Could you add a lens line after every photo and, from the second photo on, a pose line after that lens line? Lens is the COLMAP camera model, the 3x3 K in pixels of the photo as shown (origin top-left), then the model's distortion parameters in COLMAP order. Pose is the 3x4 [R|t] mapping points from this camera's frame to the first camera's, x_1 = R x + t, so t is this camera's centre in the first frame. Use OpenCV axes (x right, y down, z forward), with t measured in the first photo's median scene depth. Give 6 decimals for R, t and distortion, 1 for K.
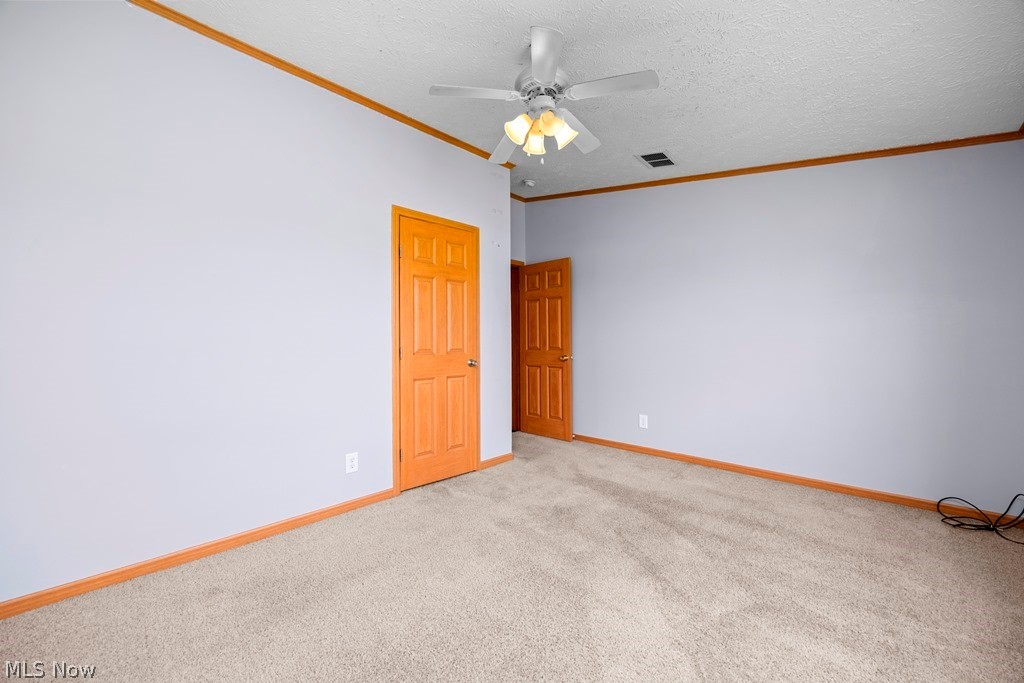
lens RADIAL K [[414.9, 0, 519.4], [0, 414.9, 336.6], [0, 0, 1]] dist [0.014547, -0.002091]
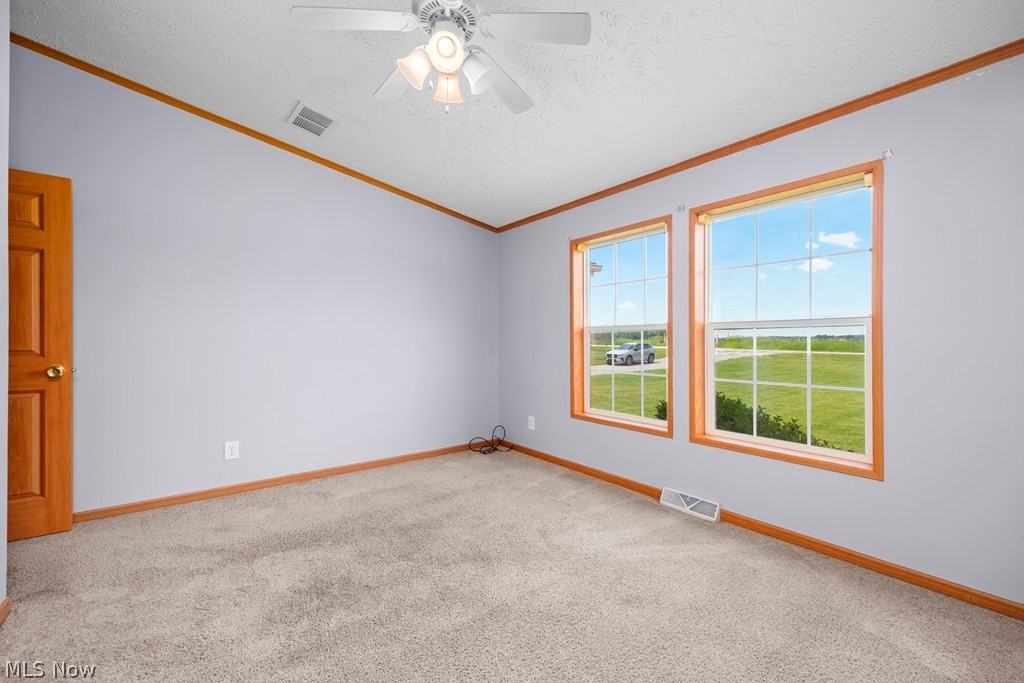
lens RADIAL K [[414.9, 0, 523.0], [0, 414.9, 342.2], [0, 0, 1]] dist [0.014547, -0.002091]
pose [[0.116925, 0.010675, 0.993083, -0.403386], [-0.018490, 0.999792, -0.008571, 0.011144], [-0.992969, -0.017360, 0.117098, 0.439211]]
